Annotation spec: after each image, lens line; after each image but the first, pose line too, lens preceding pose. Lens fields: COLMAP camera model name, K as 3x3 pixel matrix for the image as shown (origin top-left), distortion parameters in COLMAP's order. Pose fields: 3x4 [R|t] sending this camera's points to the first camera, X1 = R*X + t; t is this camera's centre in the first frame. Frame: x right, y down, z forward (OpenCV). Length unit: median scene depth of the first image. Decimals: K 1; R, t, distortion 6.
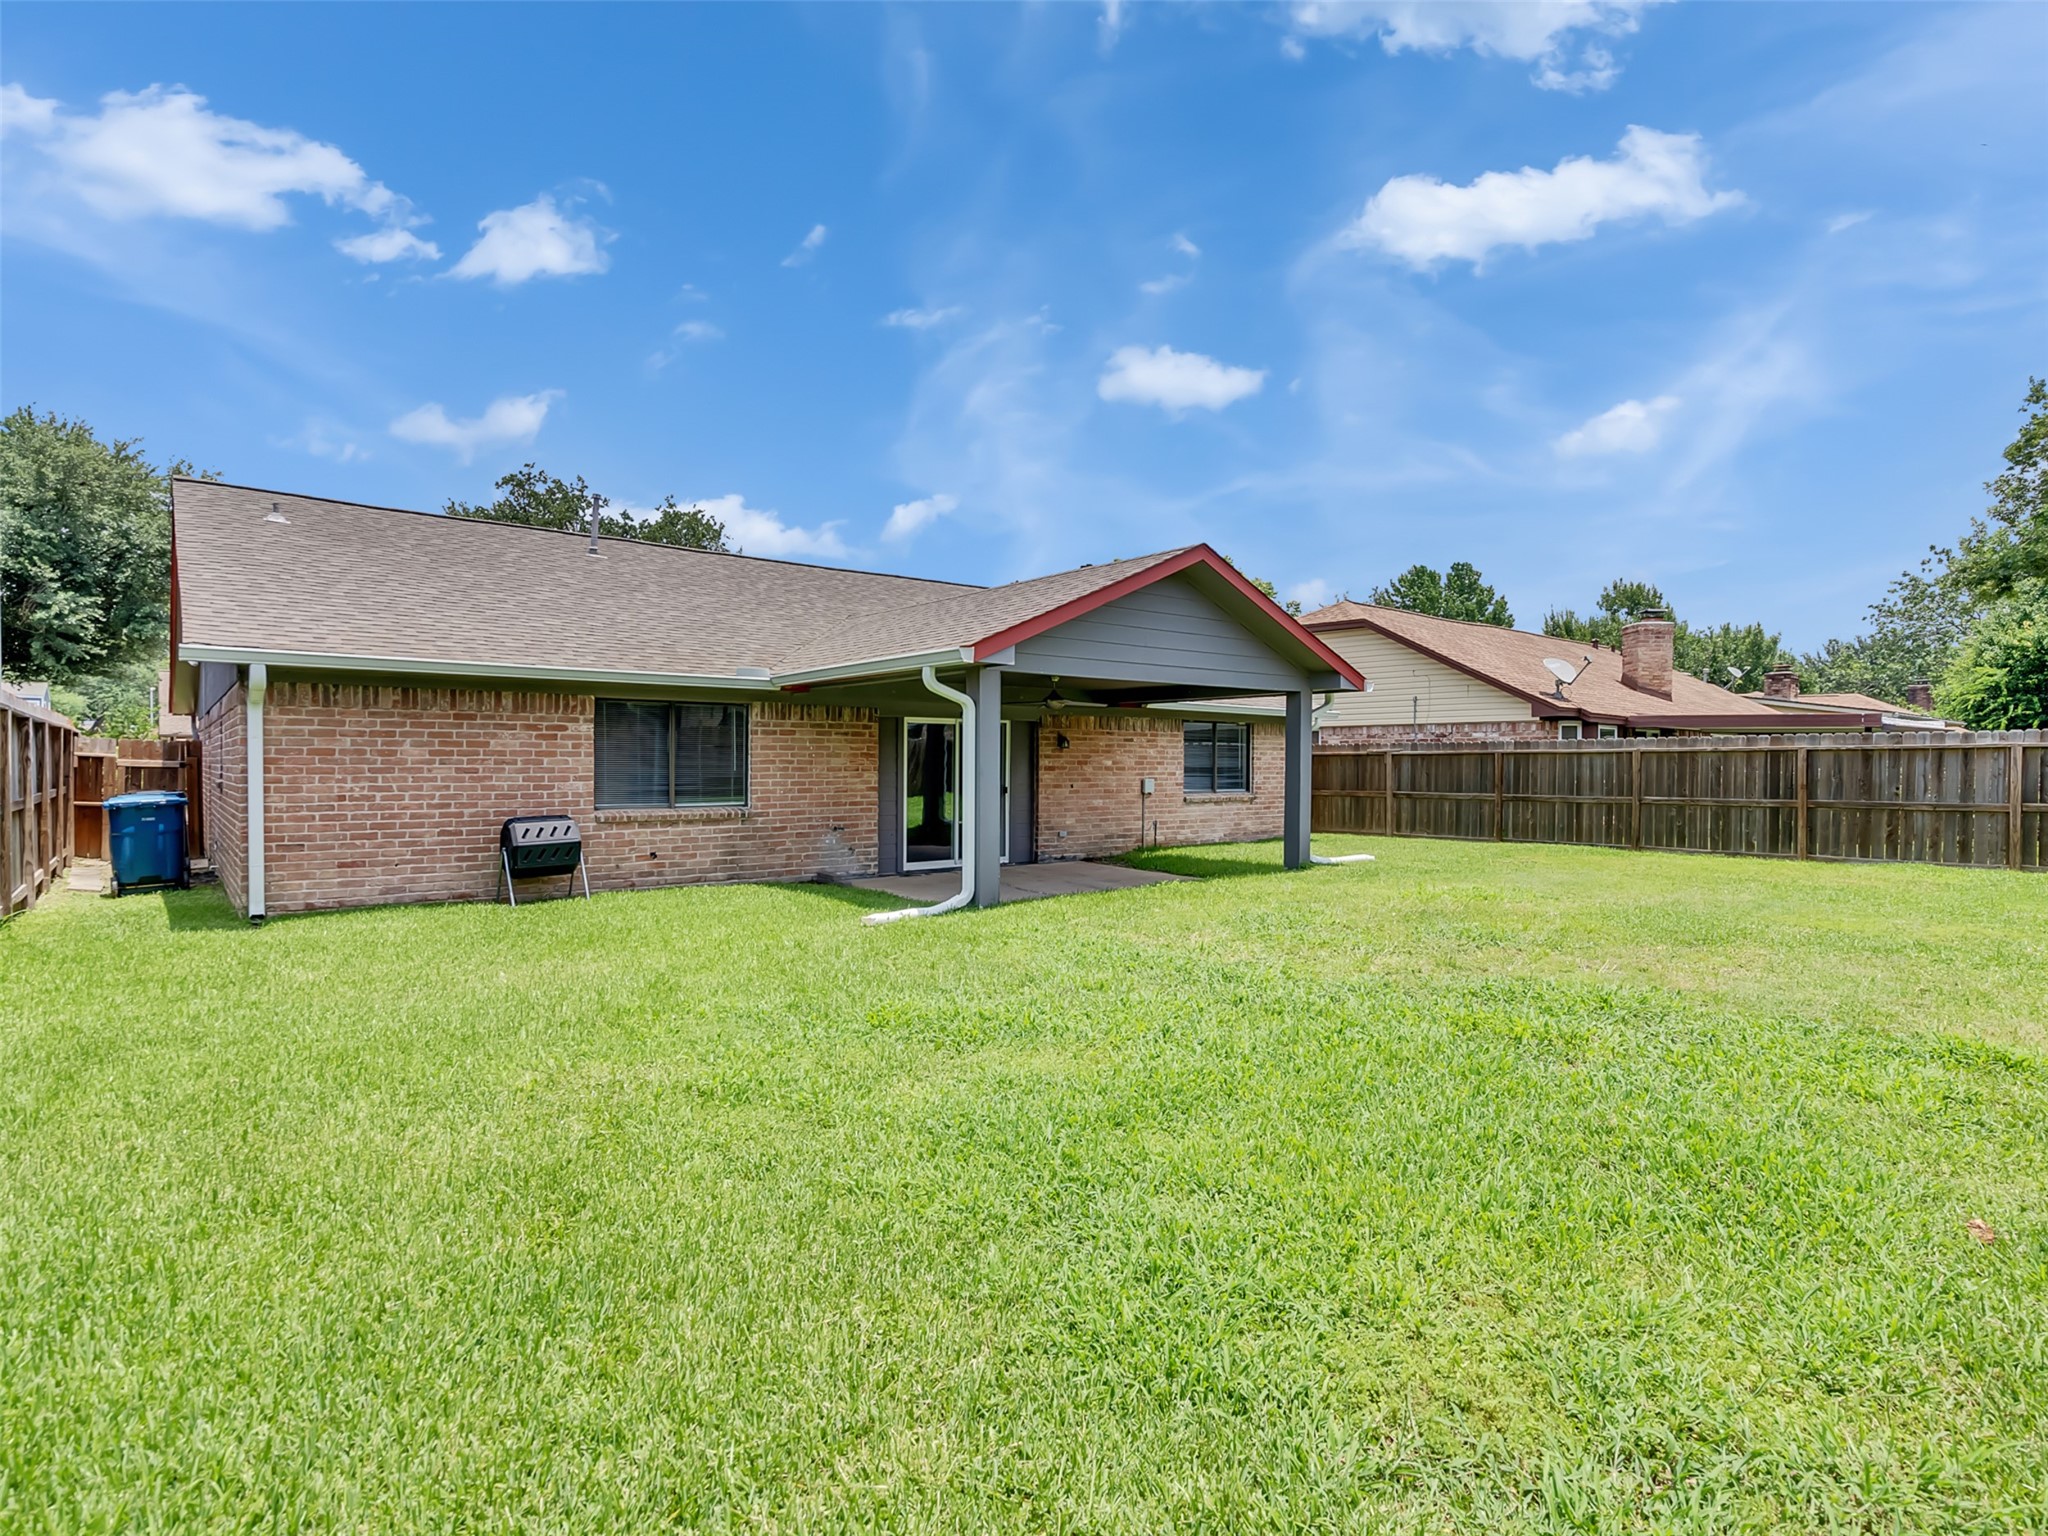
lens RADIAL K [[1044.6, 0, 1013.9], [0, 1044.6, 761.4], [0, 0, 1]] dist [-0.004651, 0.003394]
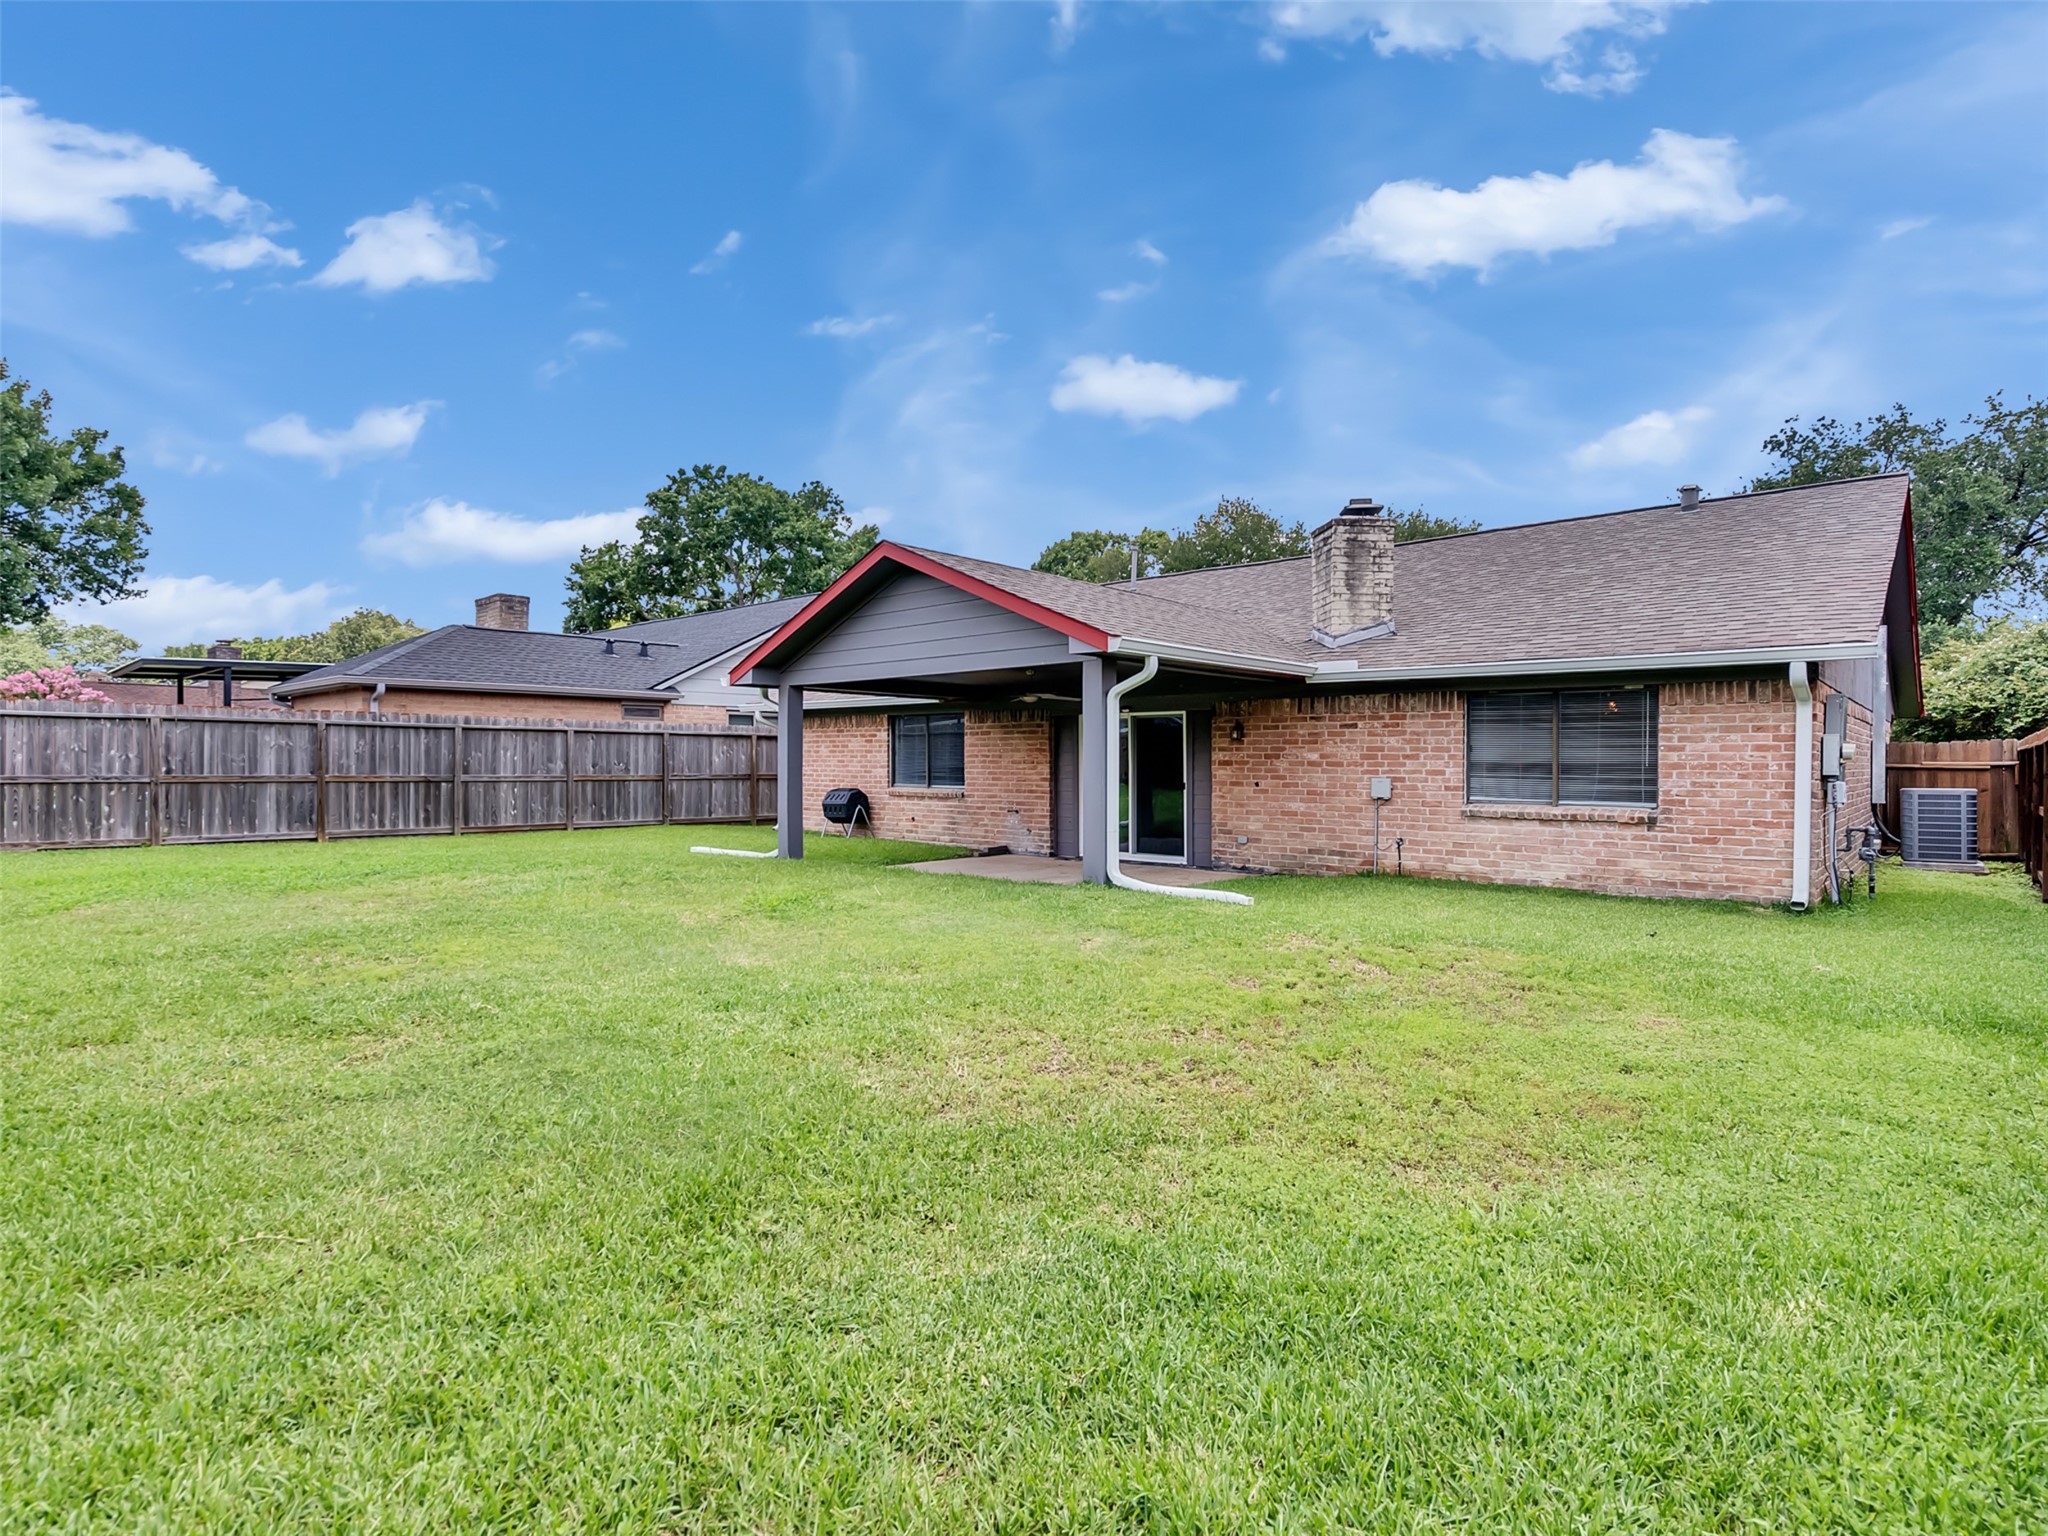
lens RADIAL K [[1044.6, 0, 1017.8], [0, 1044.6, 765.1], [0, 0, 1]] dist [-0.004651, 0.003394]
pose [[0.151223, 0.002646, -0.988496, 1.074893], [-0.002745, 0.999994, 0.002257, 0.008697], [0.988496, 0.002372, 0.151230, 0.863459]]
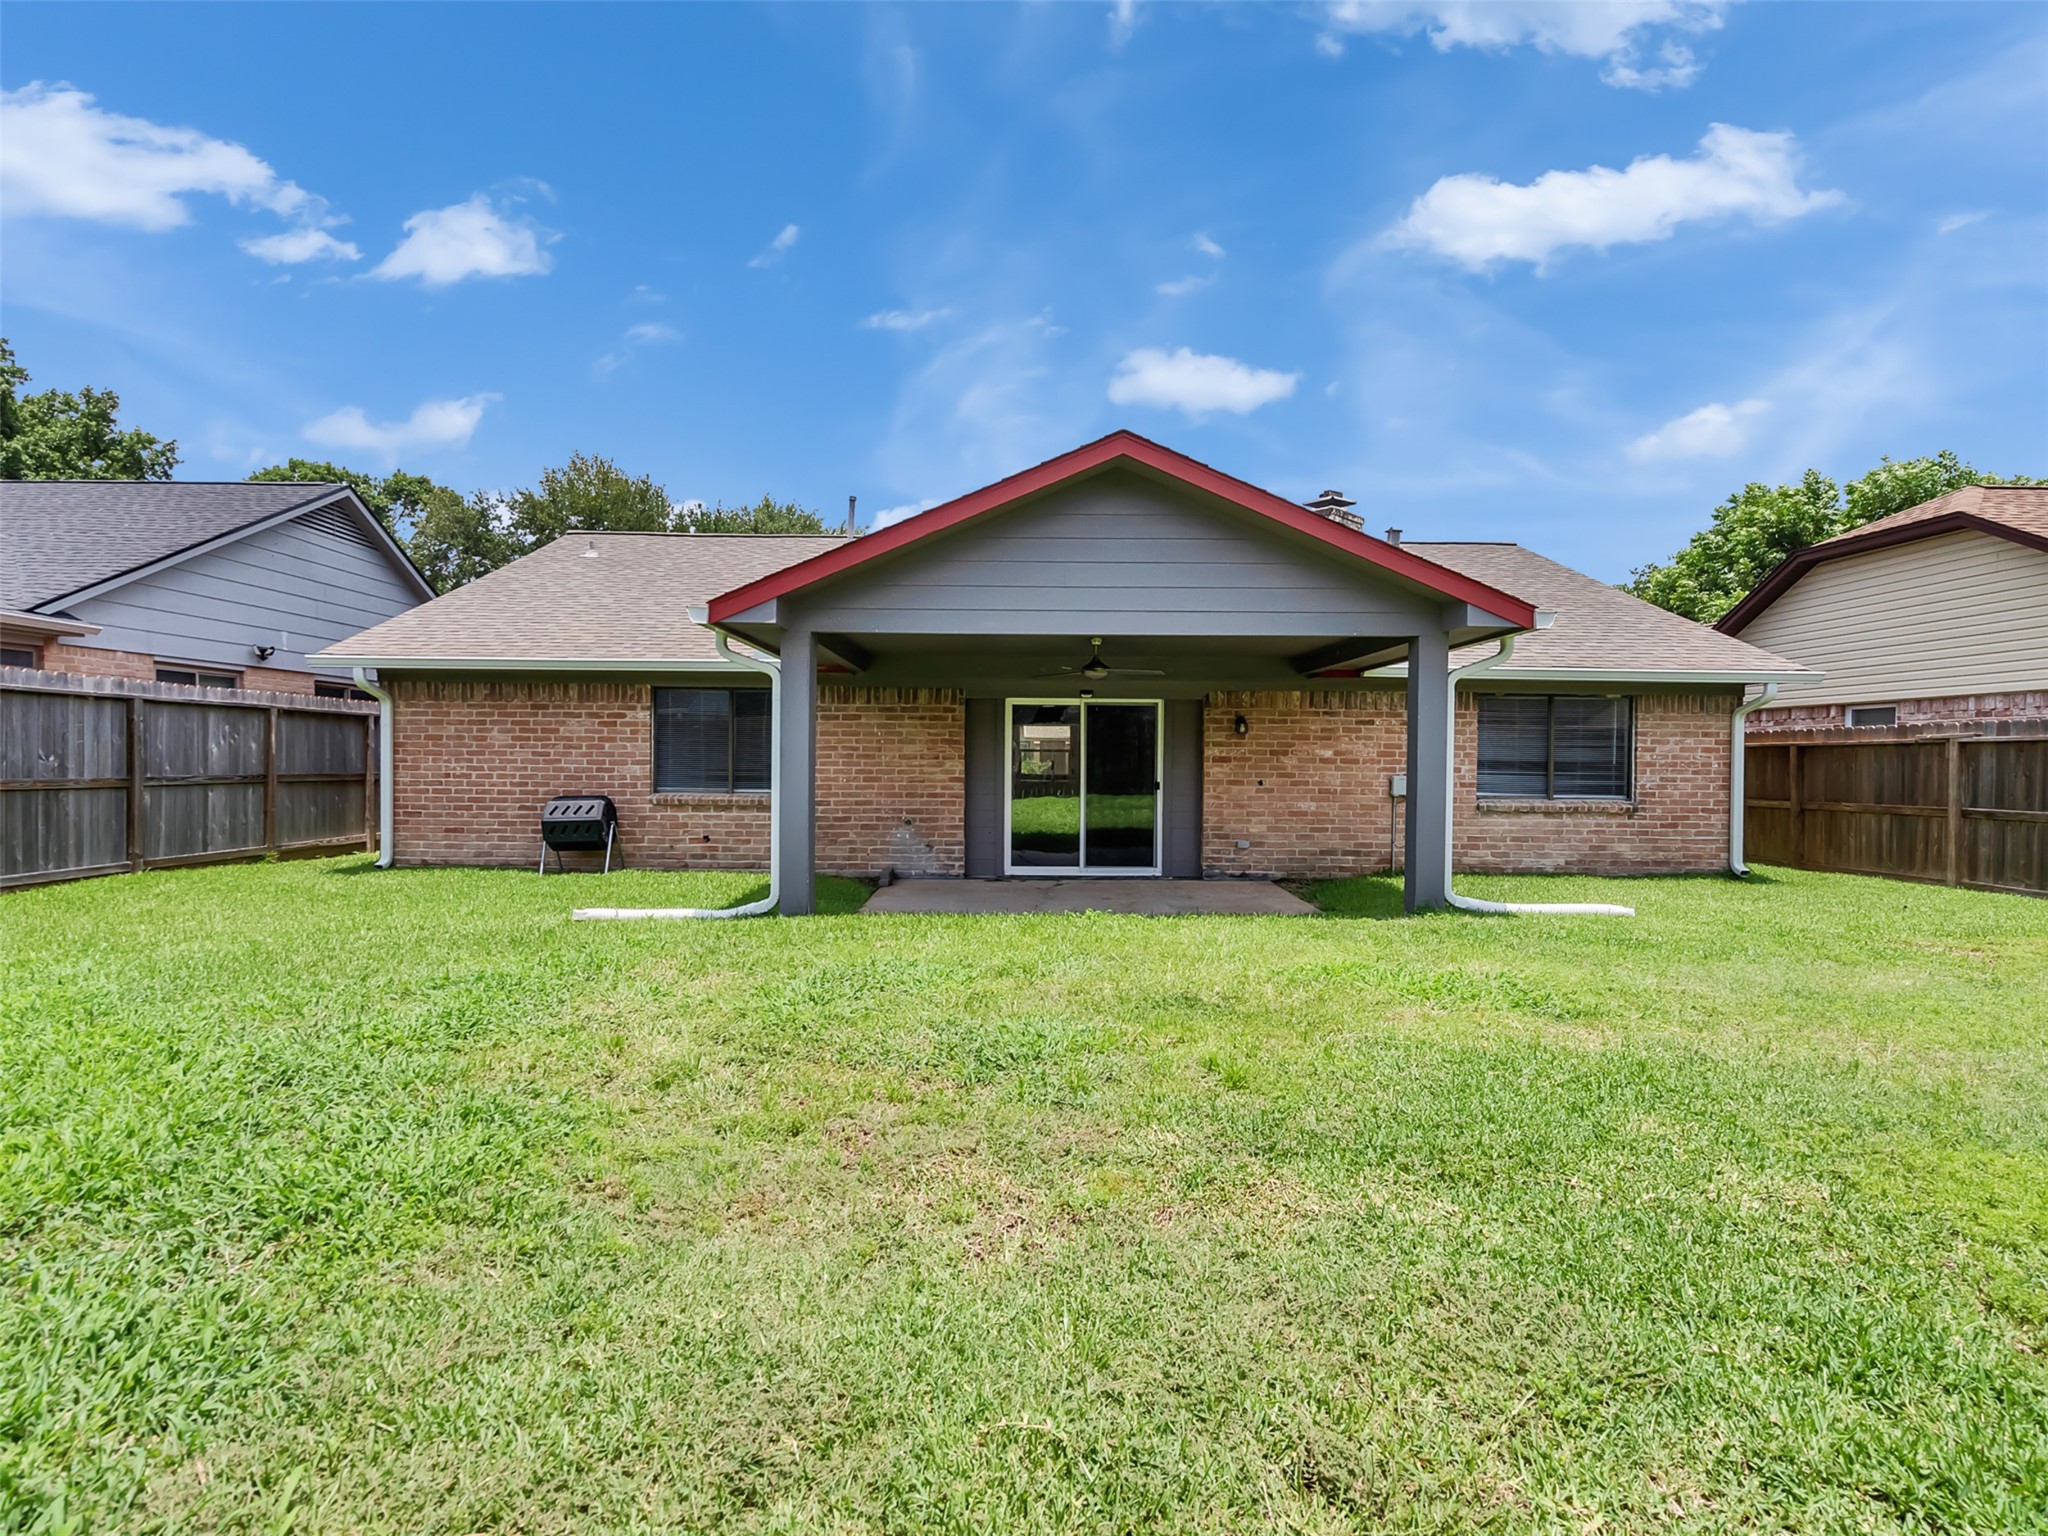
lens RADIAL K [[1044.6, 0, 1018.0], [0, 1044.6, 767.7], [0, 0, 1]] dist [-0.004651, 0.003394]
pose [[0.778581, 0.010442, -0.627457, 0.501723], [-0.006805, 0.999943, 0.008196, 0.009244], [0.627507, -0.002111, 0.778608, 0.368265]]
